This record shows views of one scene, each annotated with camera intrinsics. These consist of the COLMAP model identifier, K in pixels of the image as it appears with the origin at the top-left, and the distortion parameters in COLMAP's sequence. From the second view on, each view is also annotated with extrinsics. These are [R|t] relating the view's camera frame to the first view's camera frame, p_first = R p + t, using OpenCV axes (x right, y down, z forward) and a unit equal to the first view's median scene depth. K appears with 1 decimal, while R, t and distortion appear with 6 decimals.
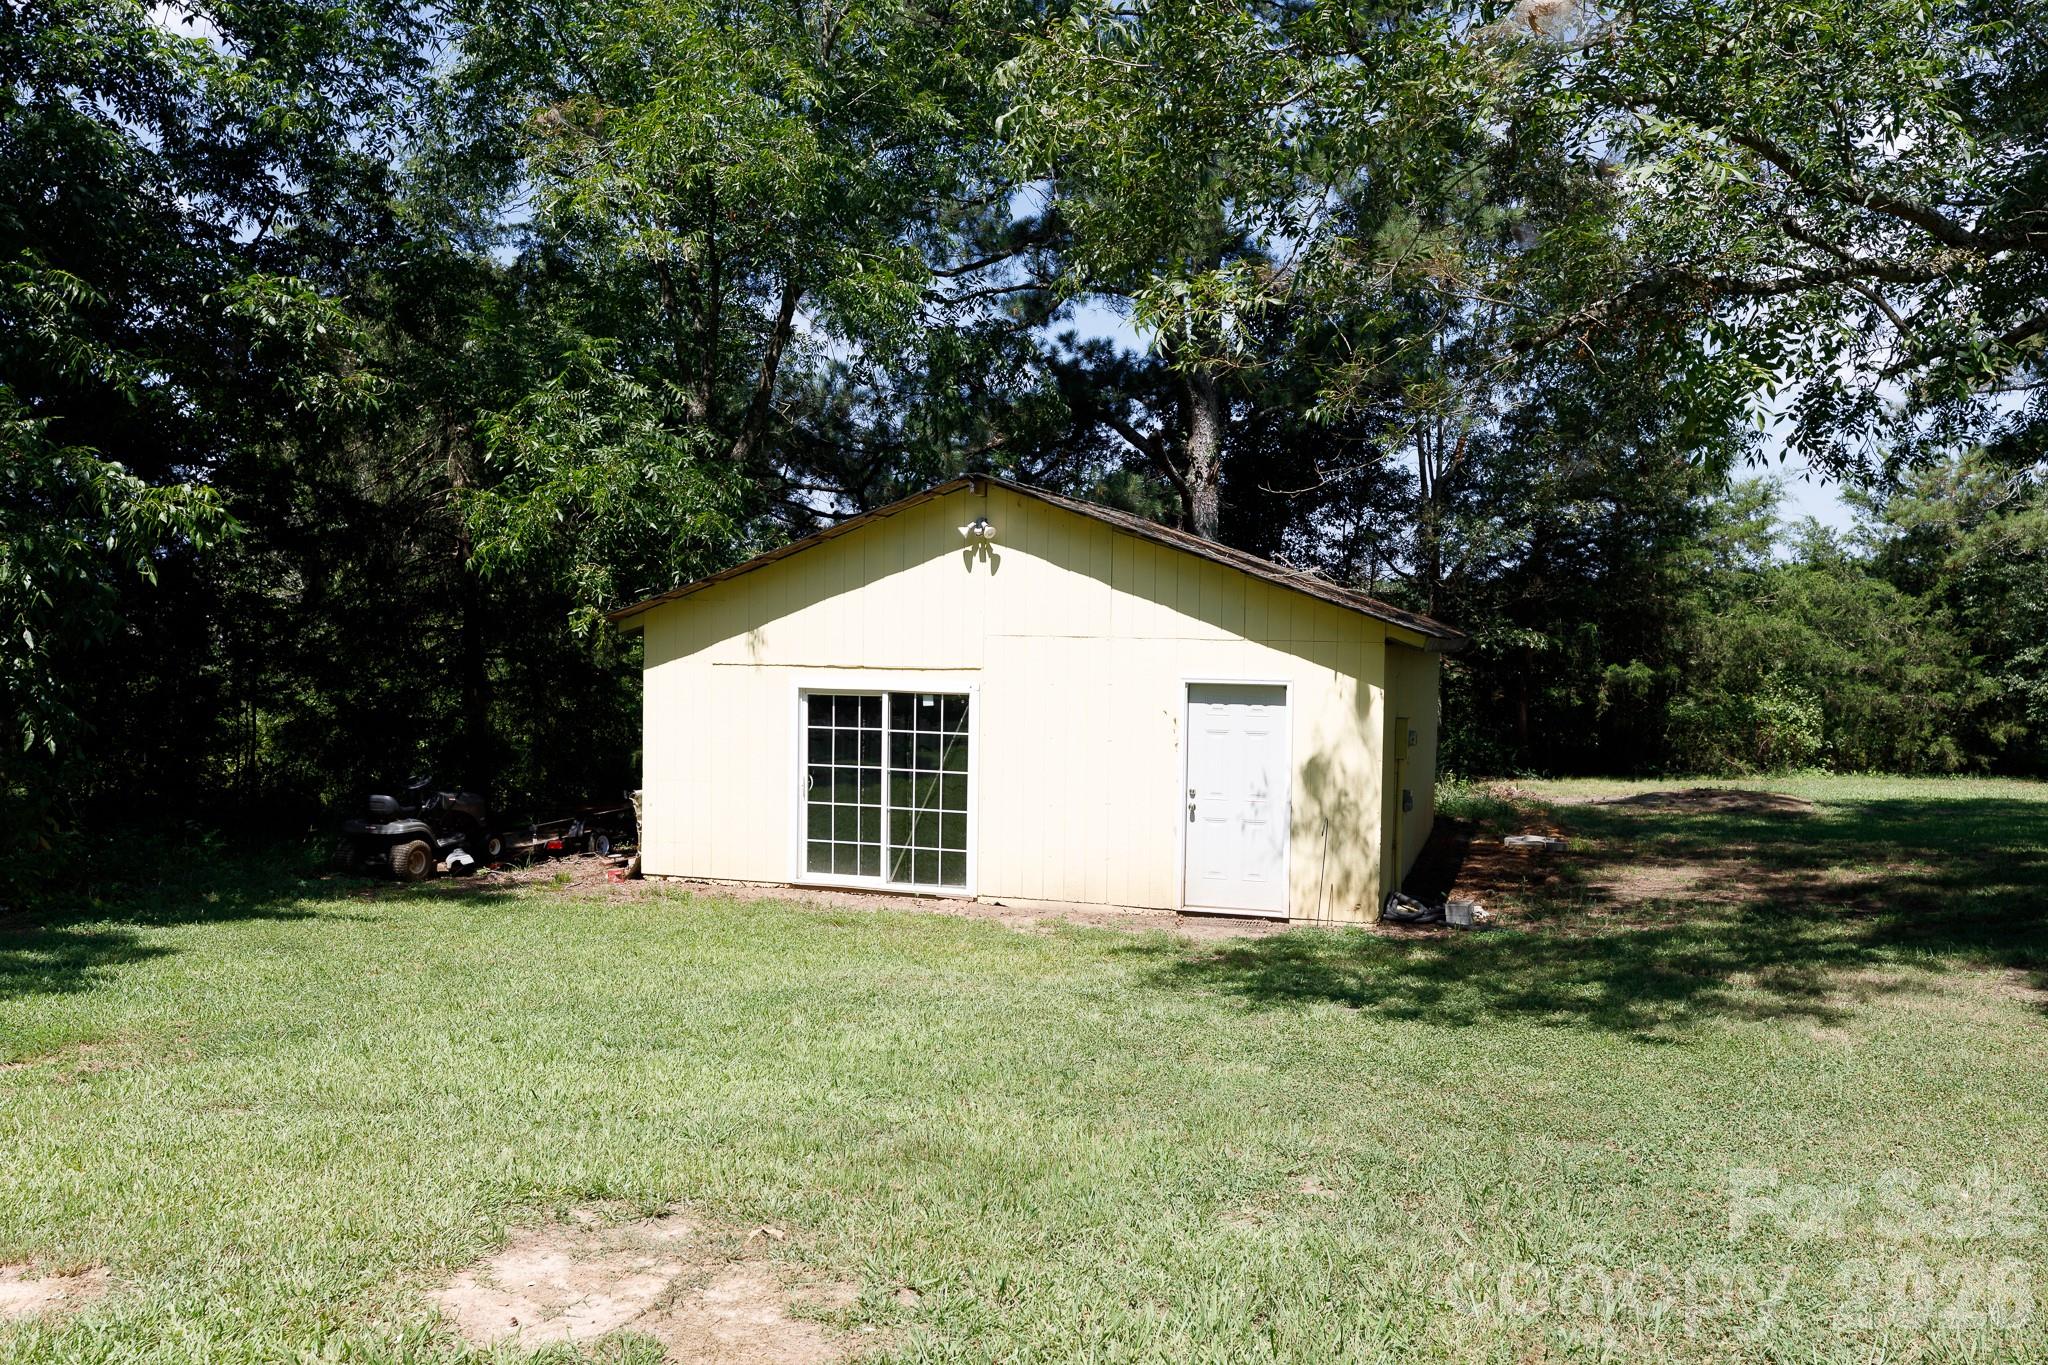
lens RADIAL K [[1666.6, 0, 1024.0], [0, 1666.6, 682.5], [0, 0, 1]] dist [0.015155, 0.002428]
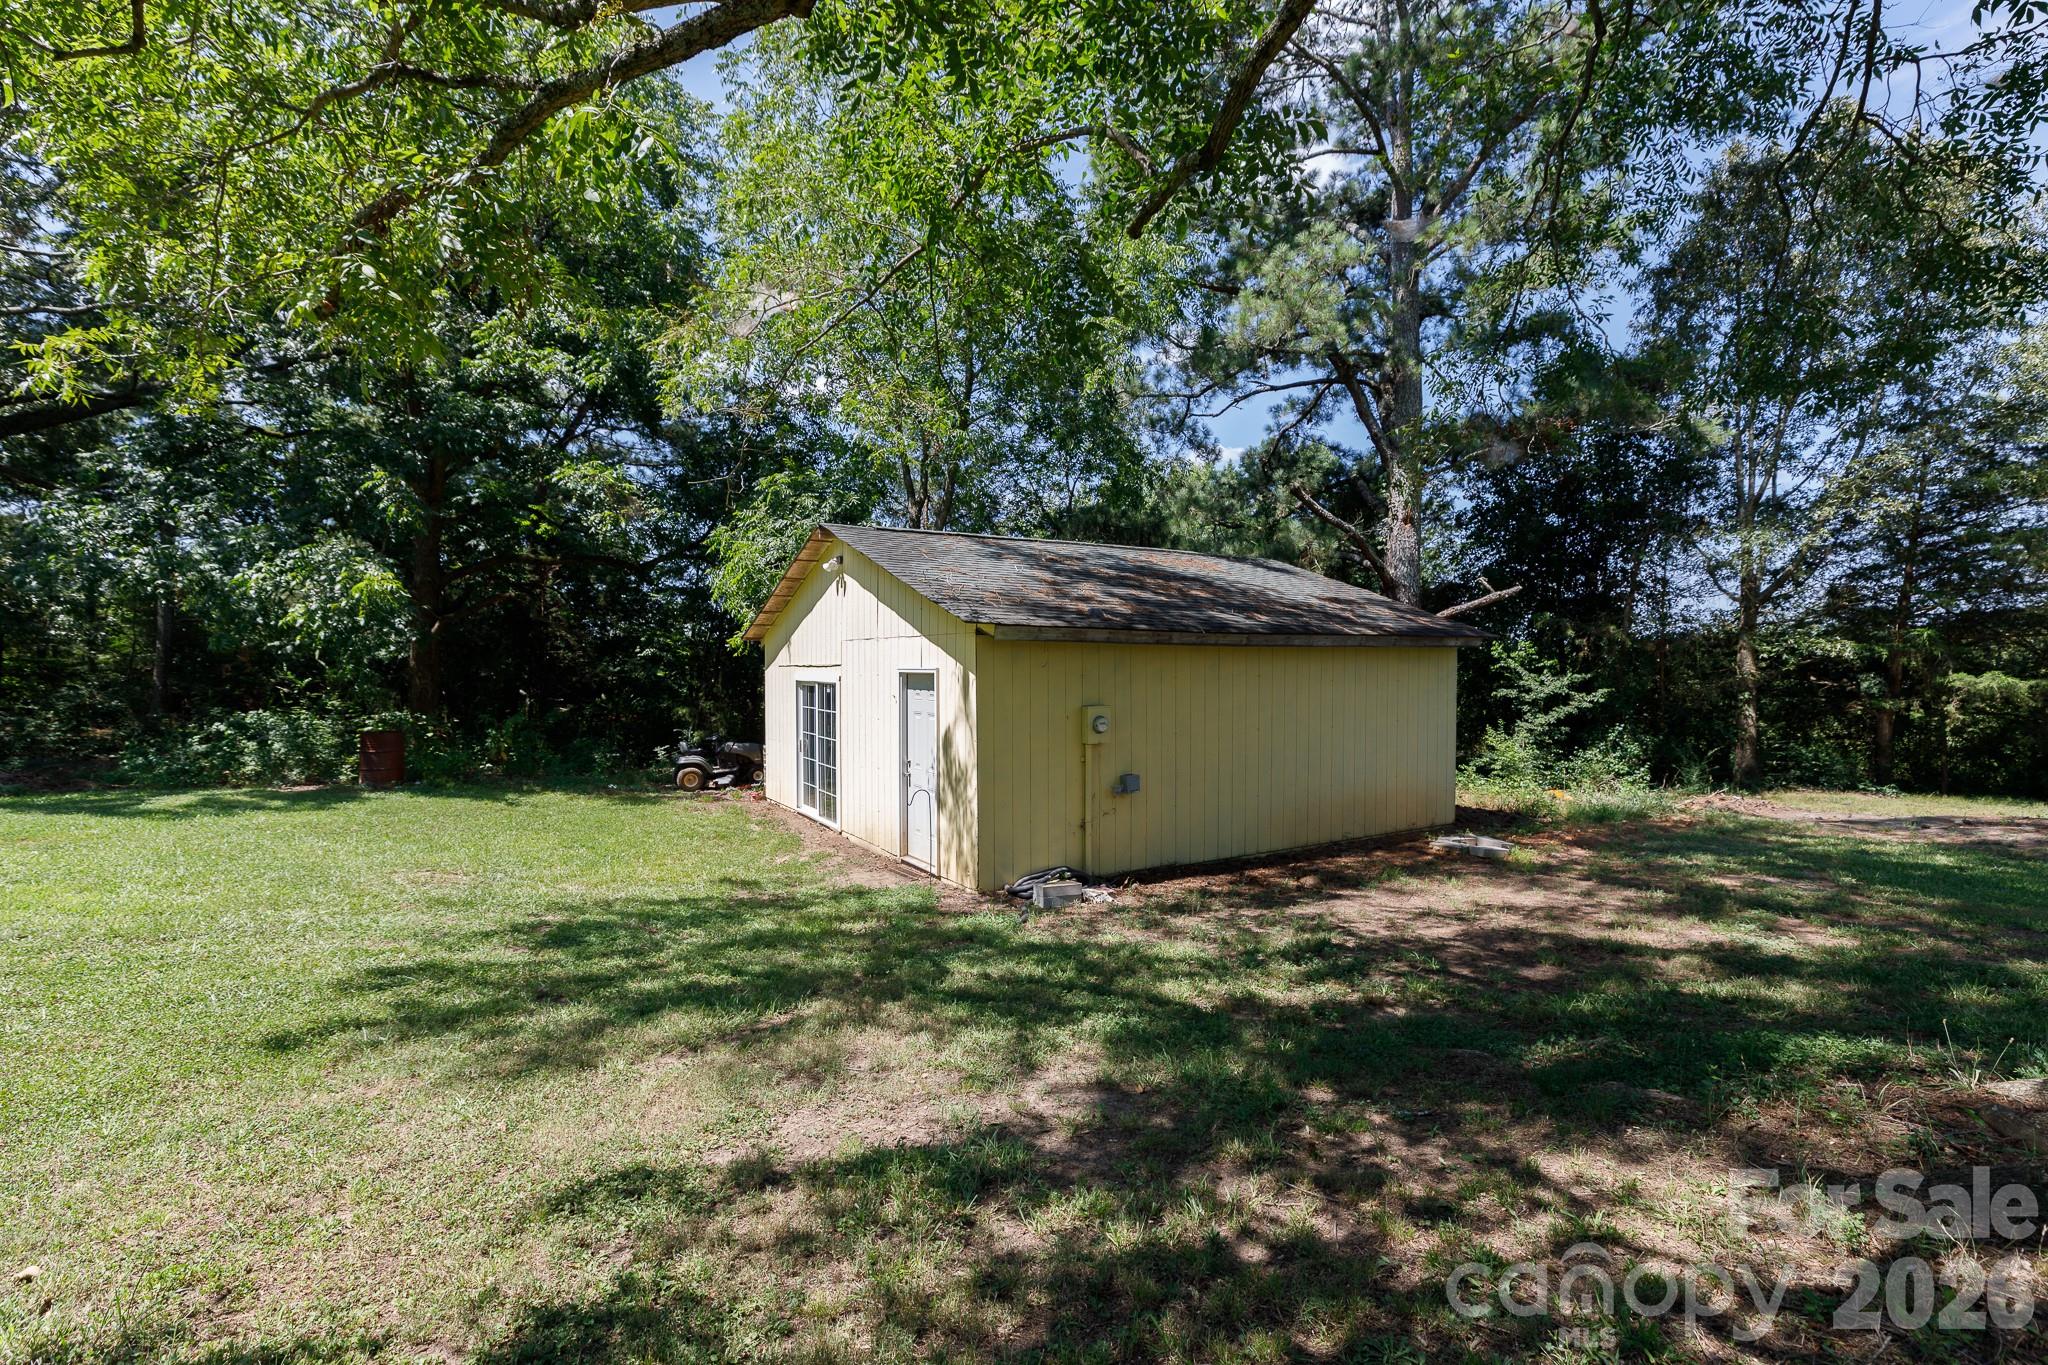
lens RADIAL K [[943.4, 0, 1024.0], [0, 943.4, 682.5], [0, 0, 1]] dist [0.011857, 0.000260]
pose [[0.730018, -0.003922, -0.683416, 0.651411], [-0.013398, 0.999709, -0.020049, 0.020719], [0.683296, 0.023793, 0.729753, 0.558842]]
